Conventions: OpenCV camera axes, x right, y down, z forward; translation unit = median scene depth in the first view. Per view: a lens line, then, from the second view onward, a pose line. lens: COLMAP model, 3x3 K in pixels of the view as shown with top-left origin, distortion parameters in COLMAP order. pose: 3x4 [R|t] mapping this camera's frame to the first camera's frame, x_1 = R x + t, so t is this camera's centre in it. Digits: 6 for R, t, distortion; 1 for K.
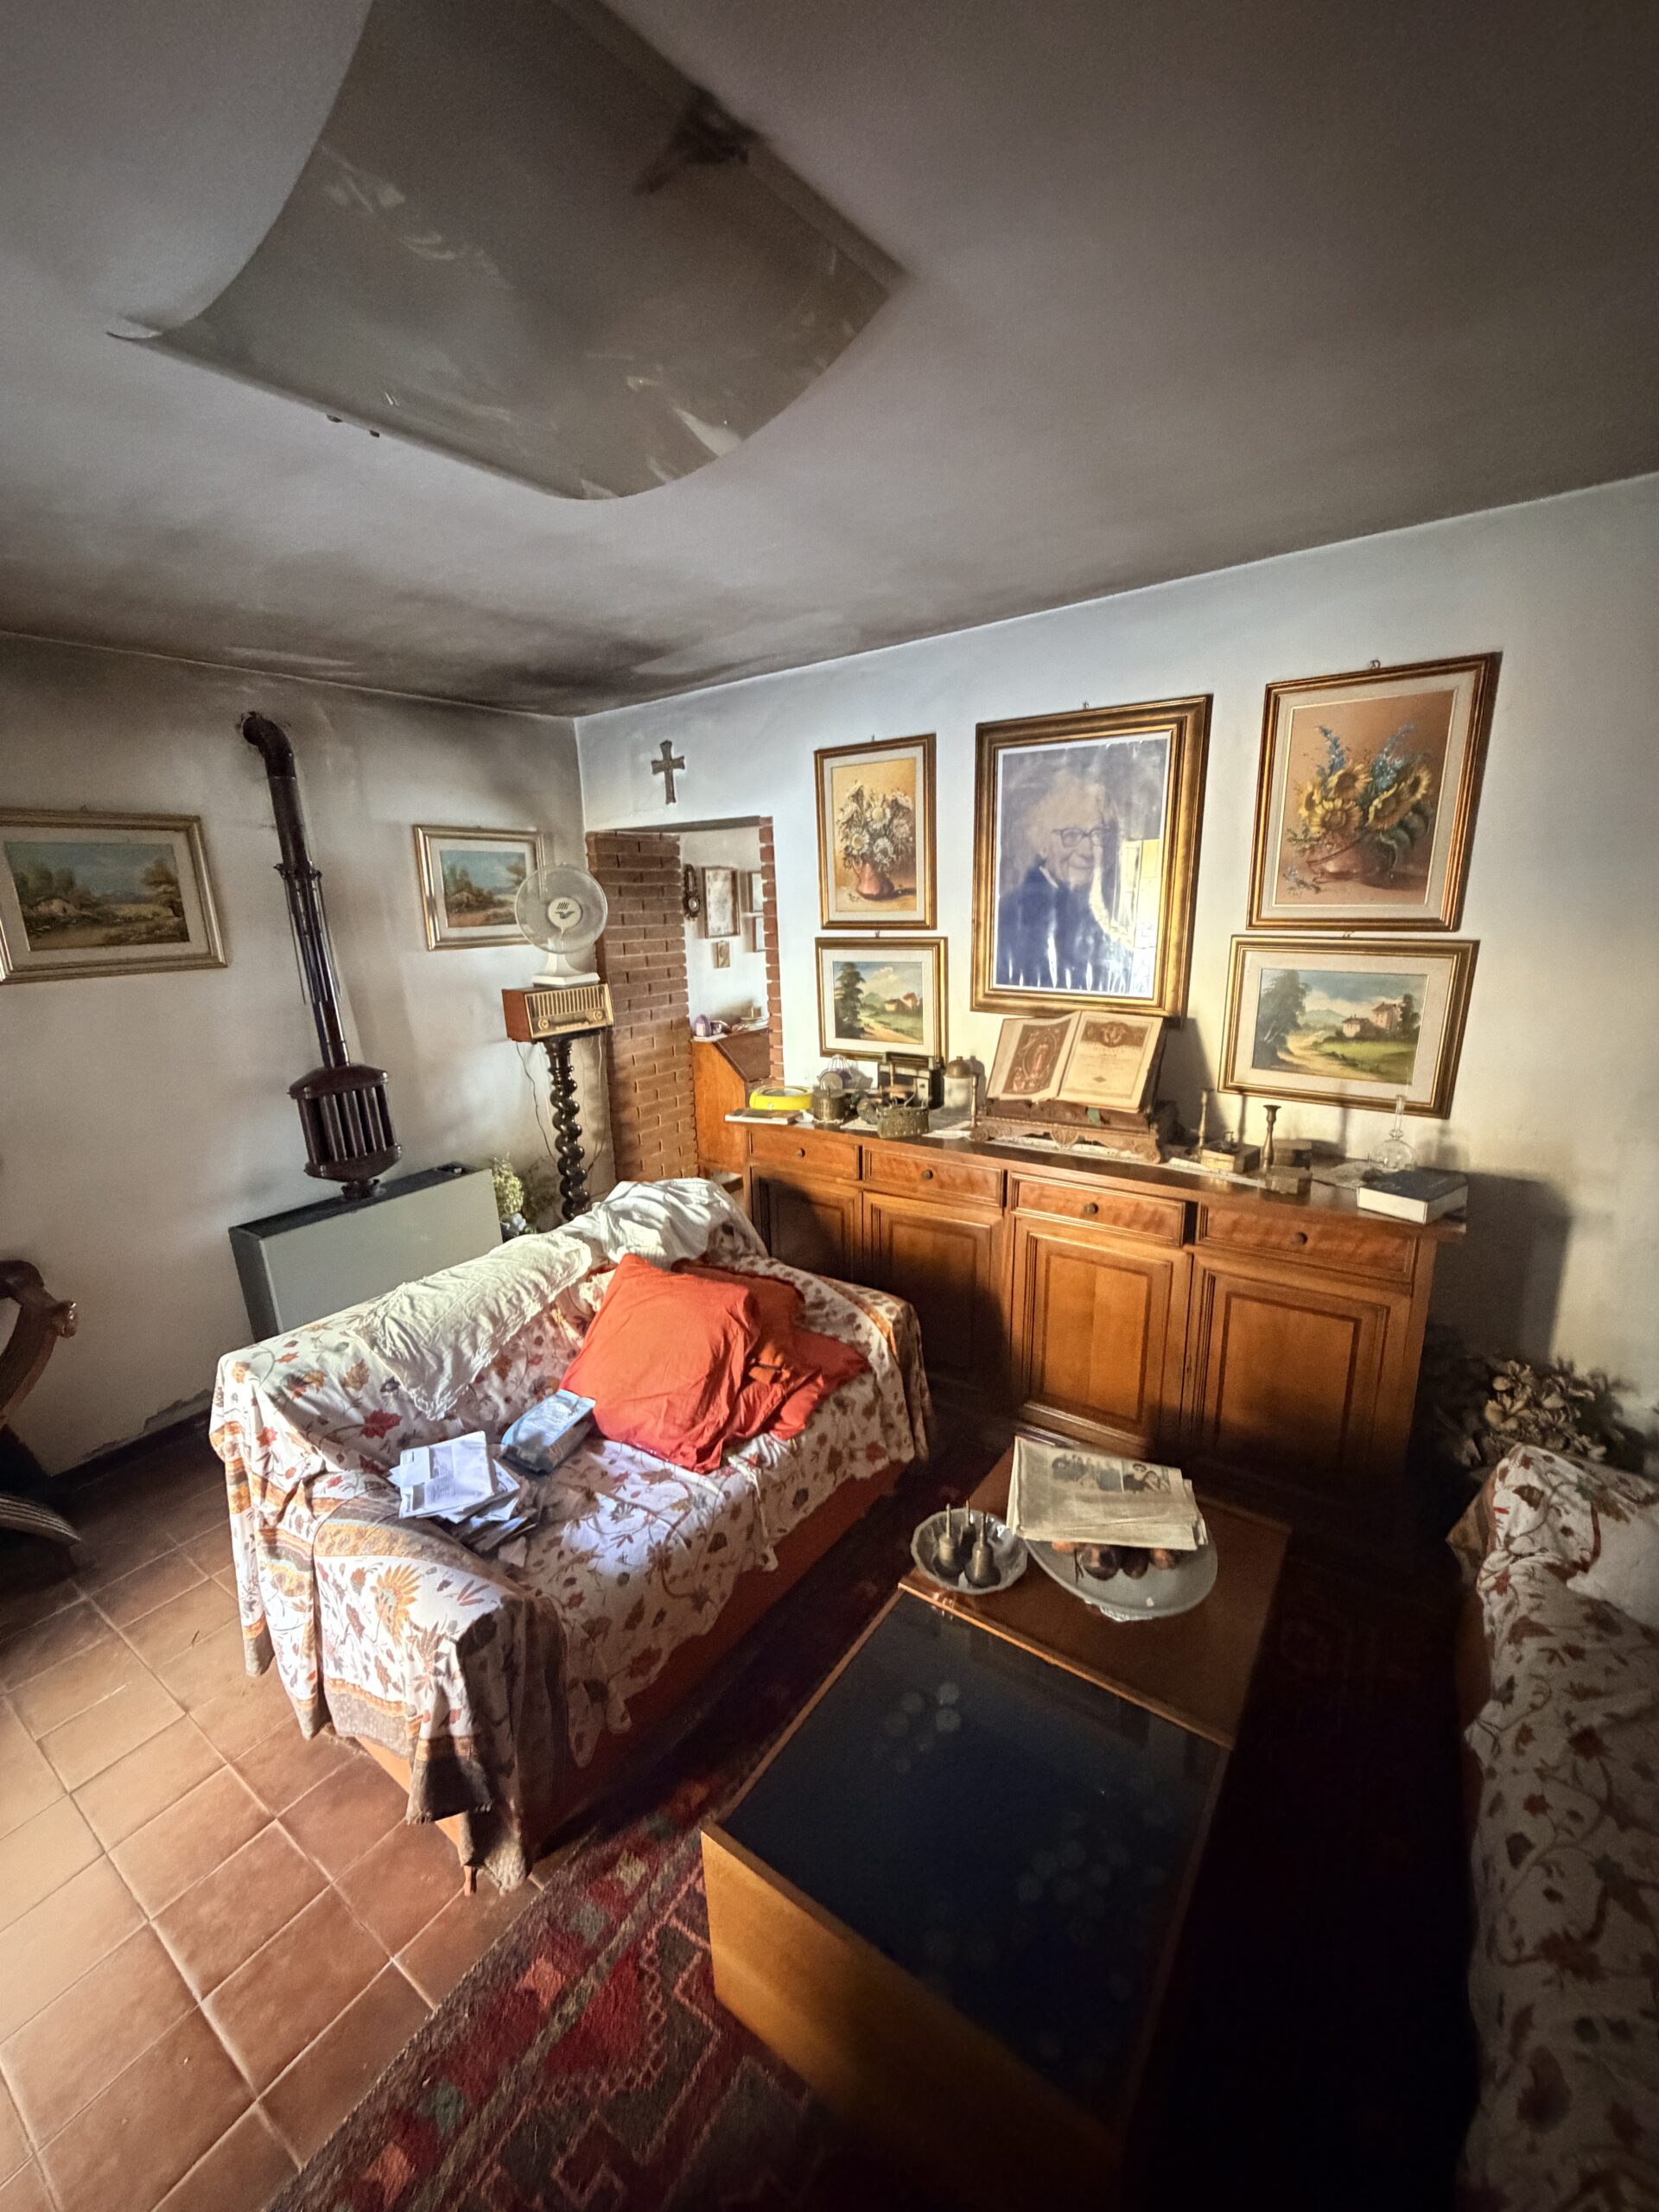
lens RADIAL K [[876.2, 0, 828.1], [0, 876.2, 1104.7], [0, 0, 1]] dist [-0.001163, 0.000208]
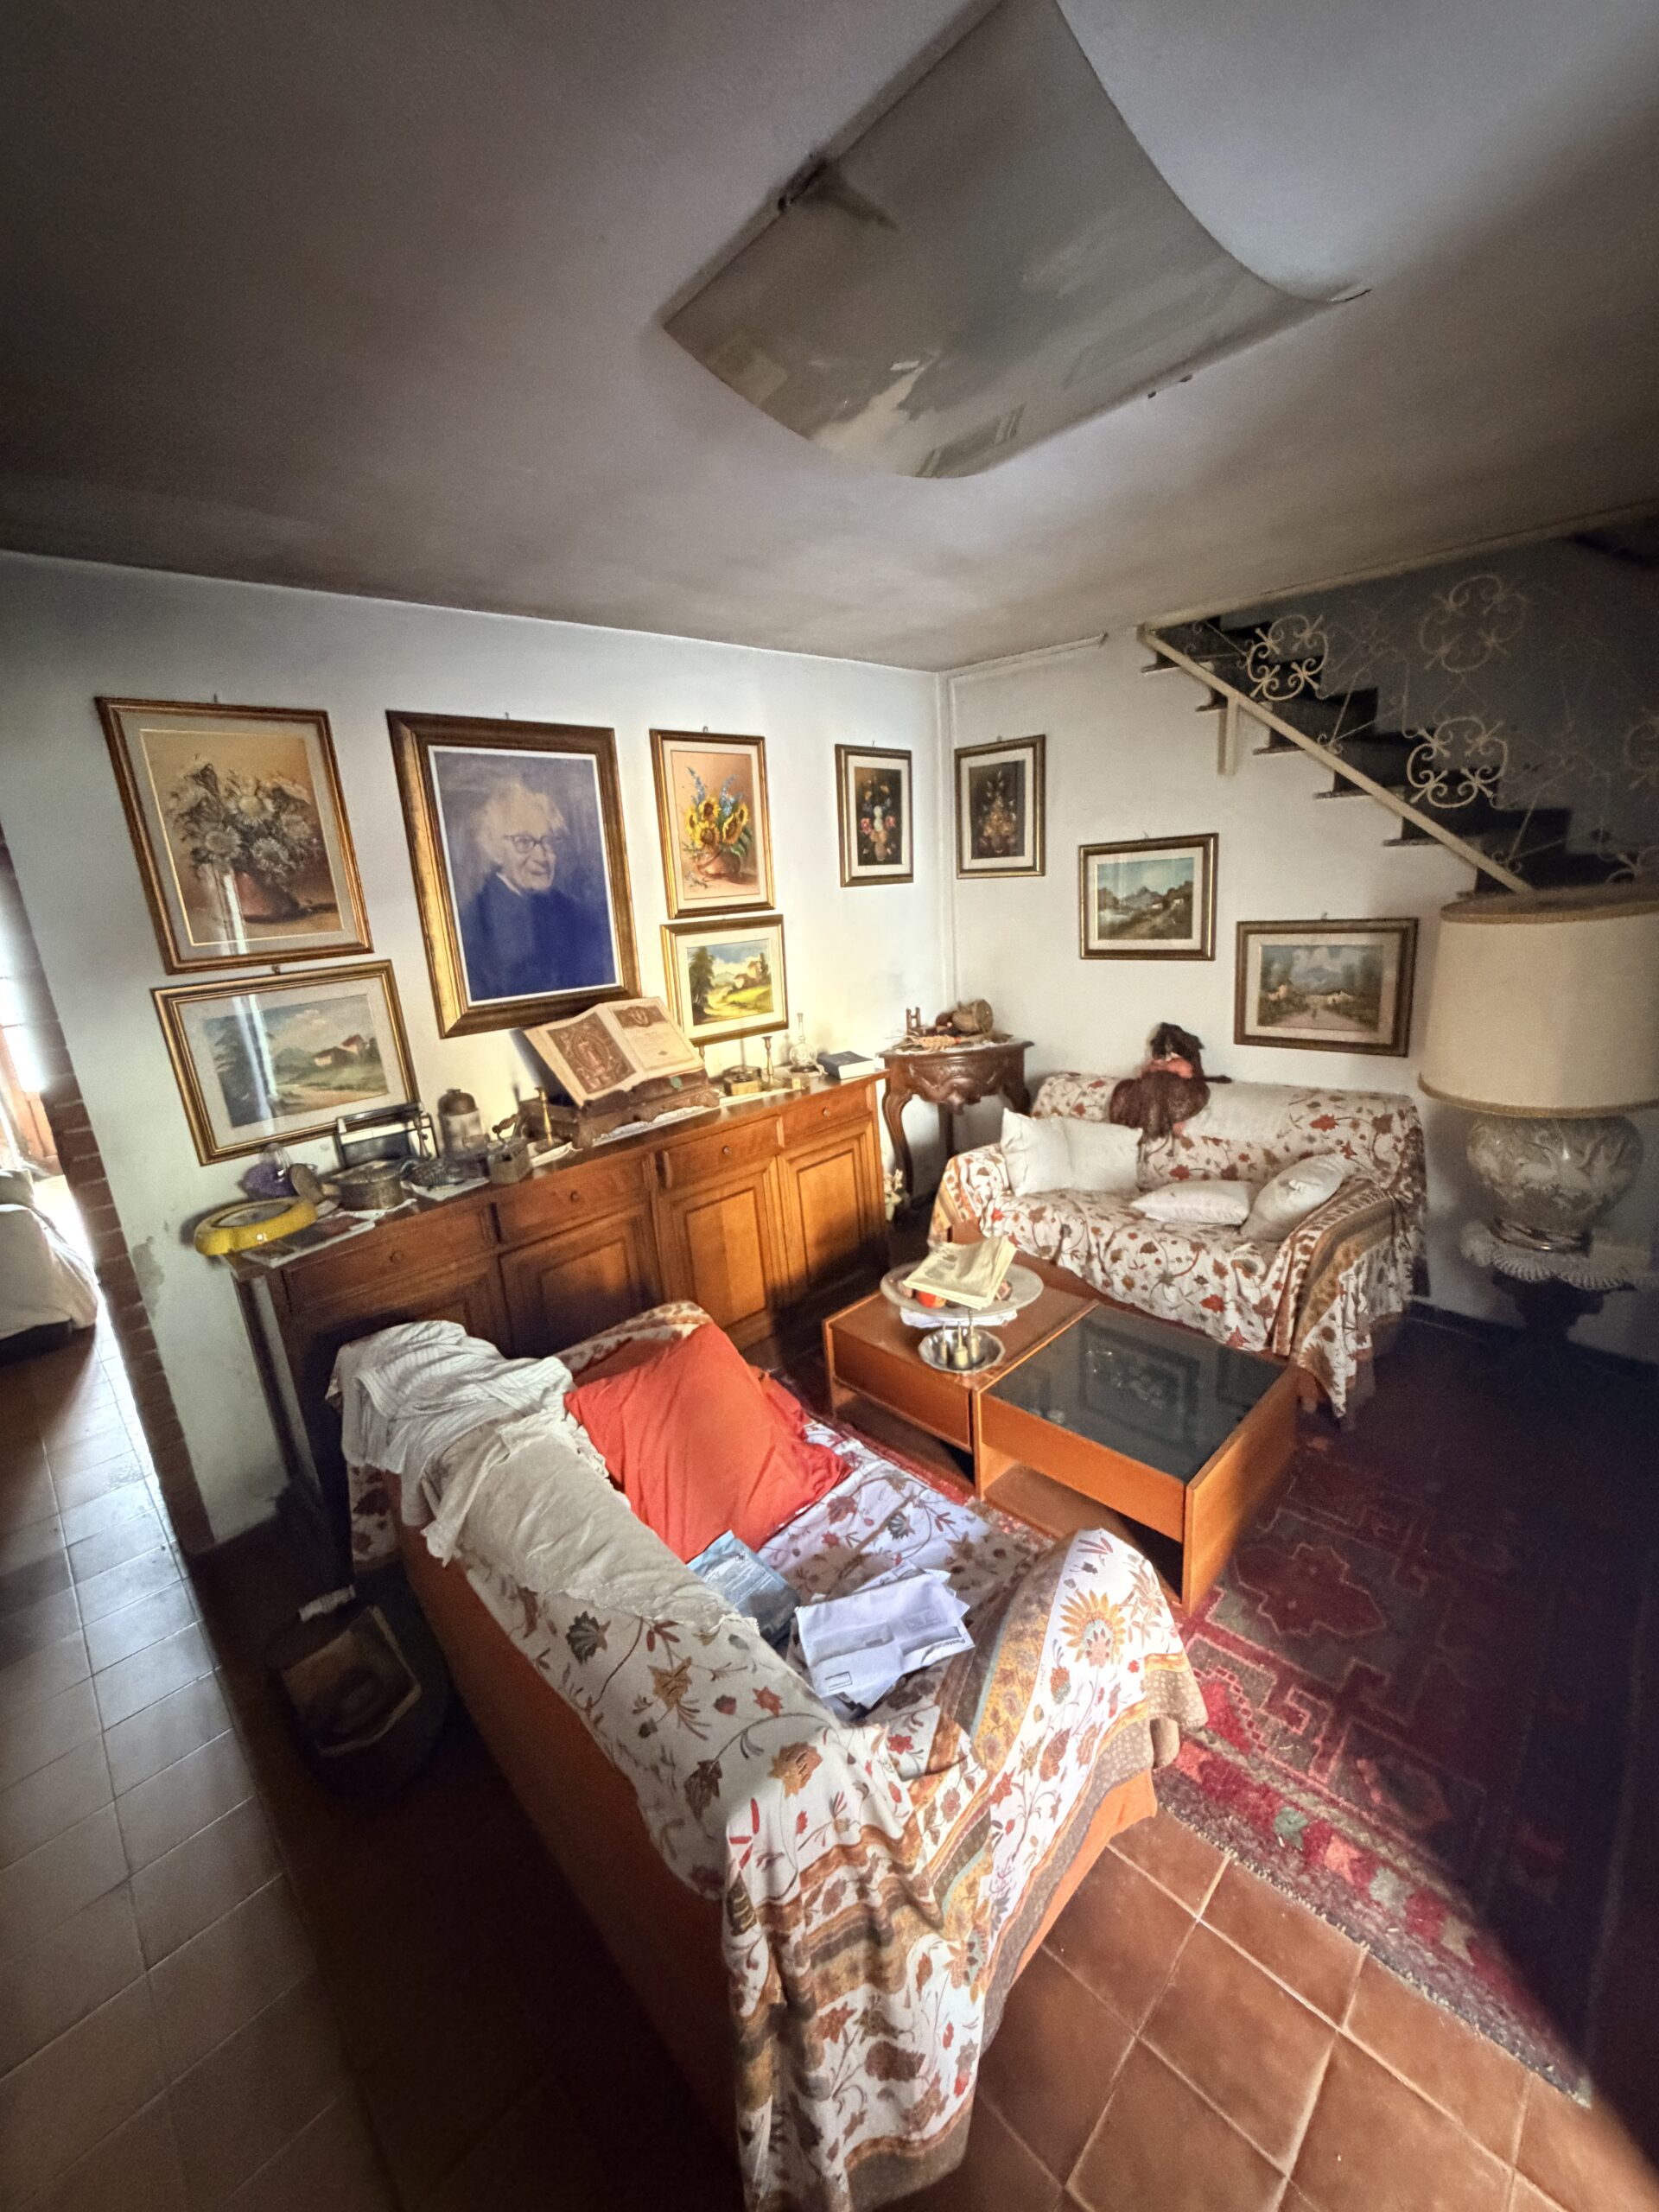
lens RADIAL K [[879.4, 0, 833.7], [0, 879.4, 1101.5], [0, 0, 1]] dist [0.001522, 0.000338]
pose [[0.180968, -0.235976, 0.954760, -0.745155], [0.297337, 0.938486, 0.175596, -0.103268], [-0.937465, 0.252109, 0.240001, 0.525091]]
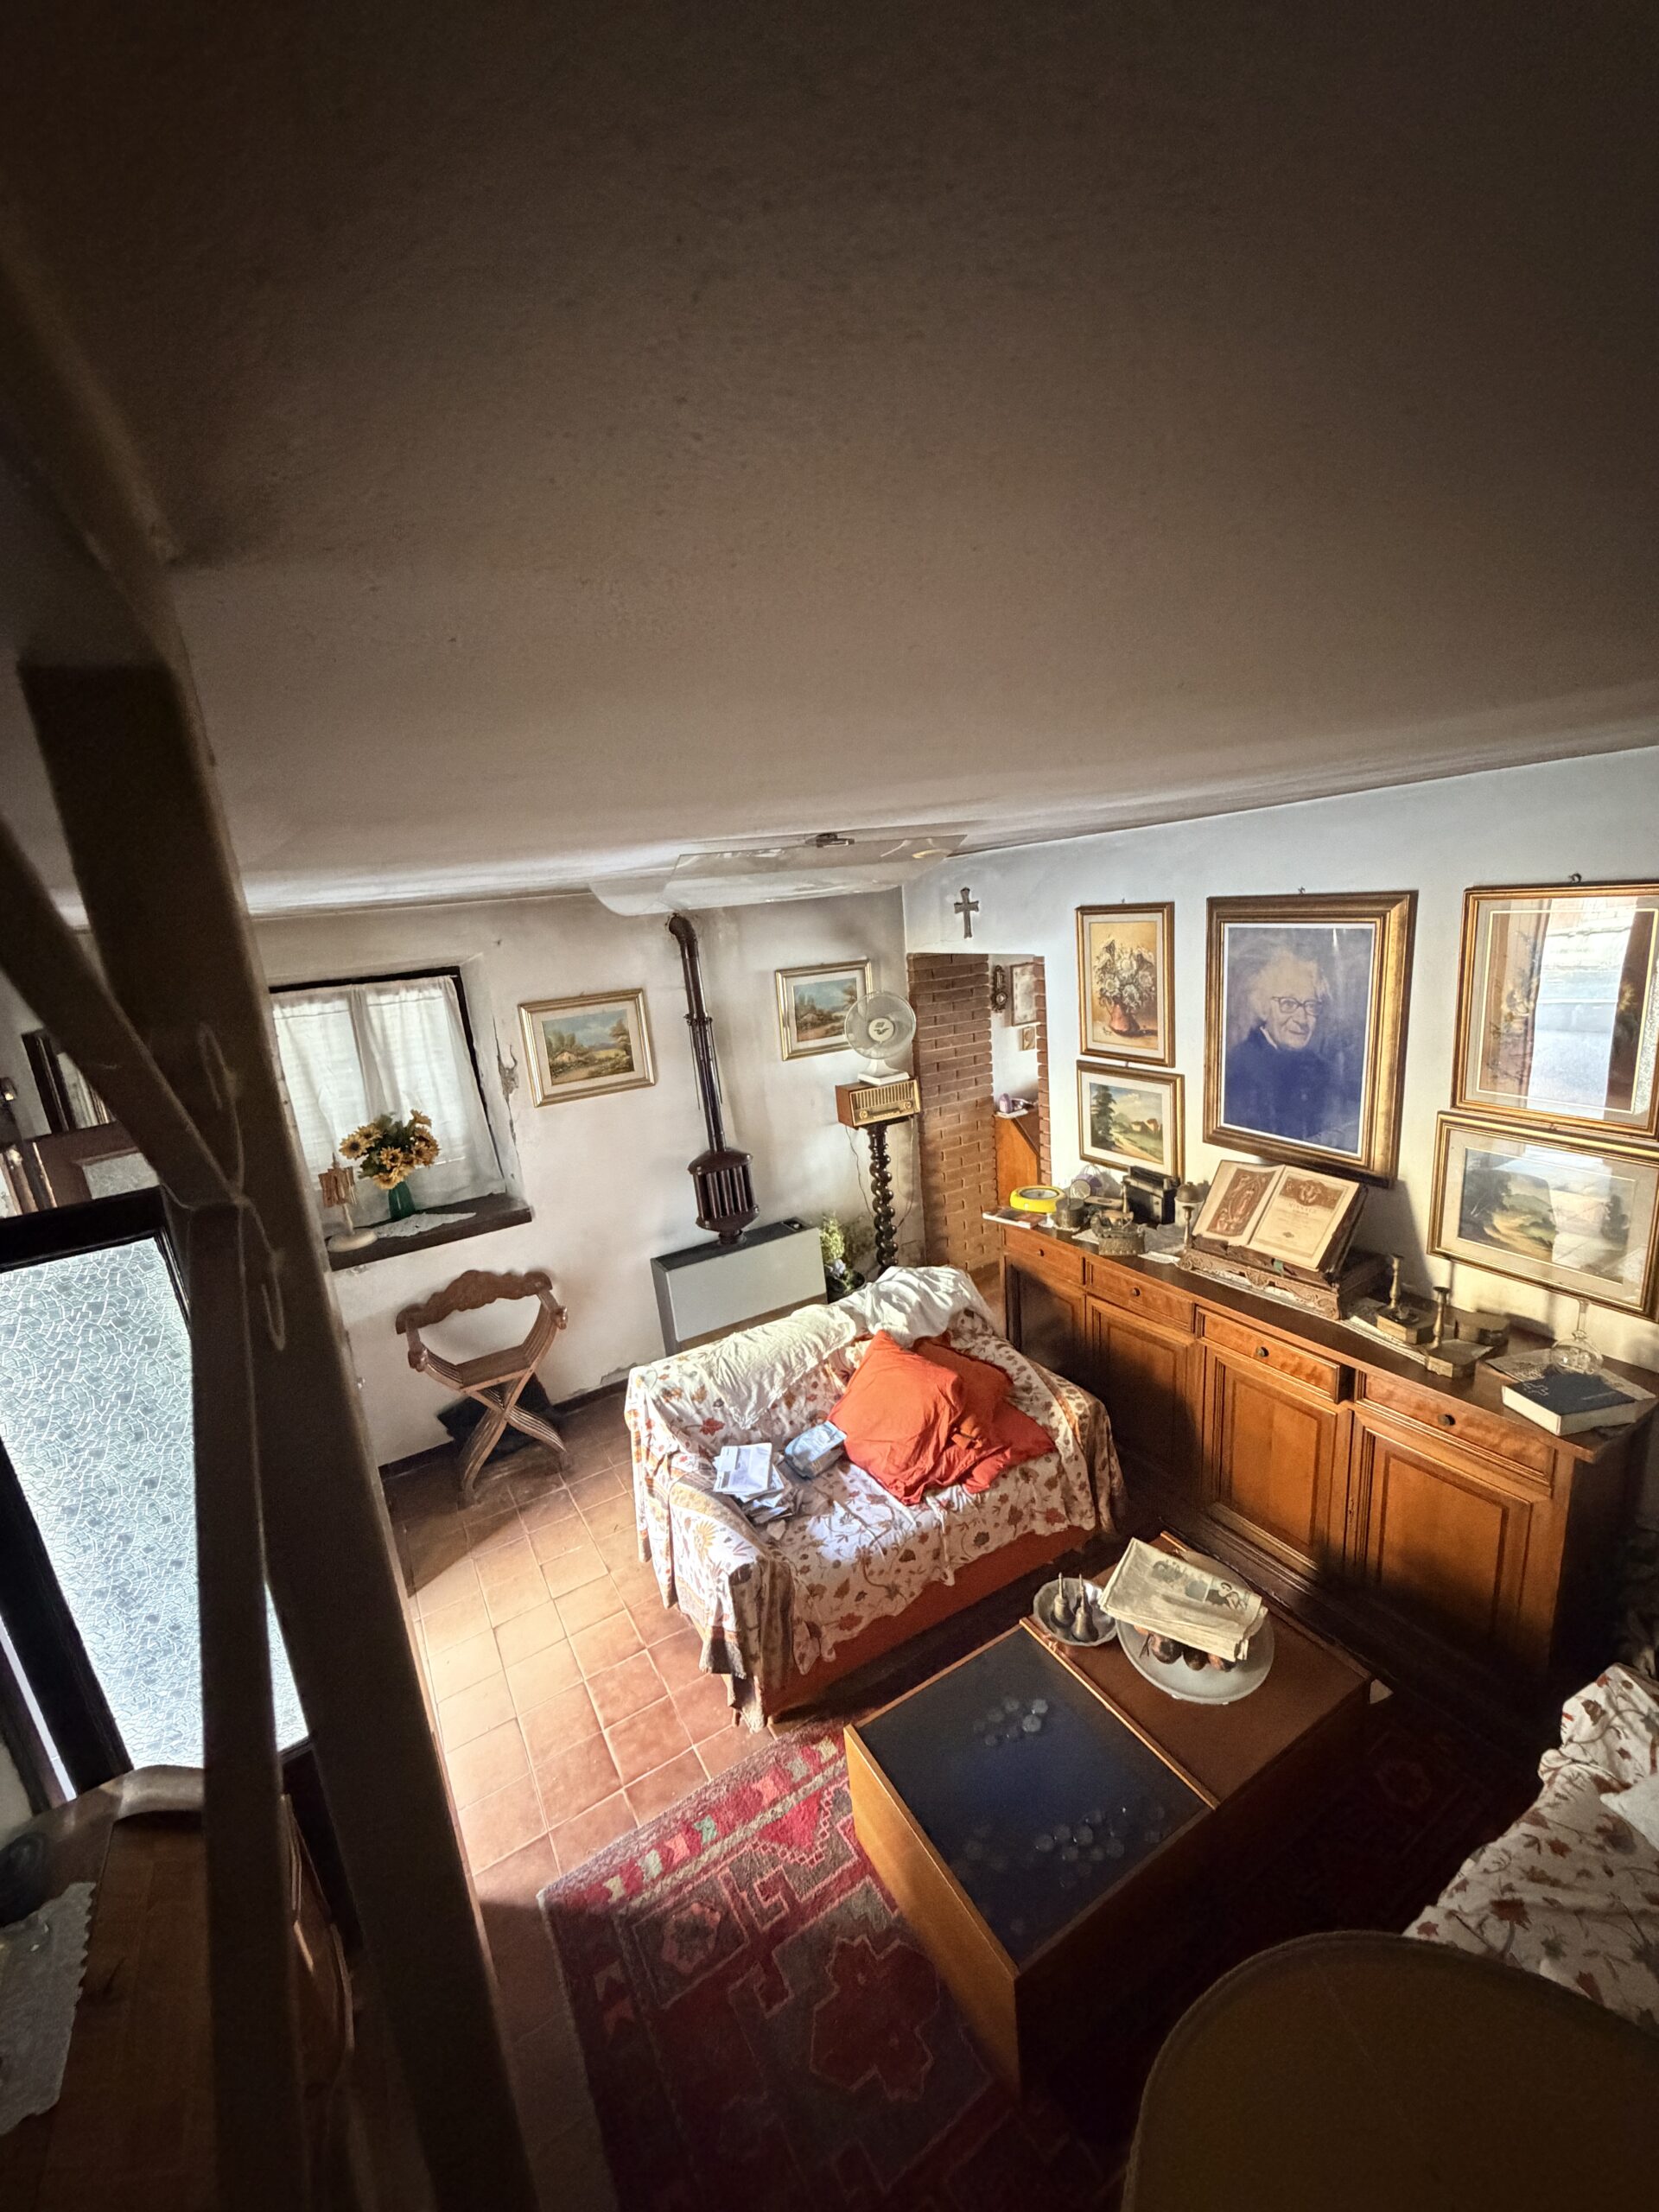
lens RADIAL K [[876.2, 0, 828.1], [0, 876.2, 1104.7], [0, 0, 1]] dist [-0.001163, 0.000208]
pose [[0.905403, 0.046484, -0.422002, 0.238952], [-0.038672, 0.998886, 0.027056, -0.199665], [0.422789, -0.008177, 0.906191, -0.256279]]
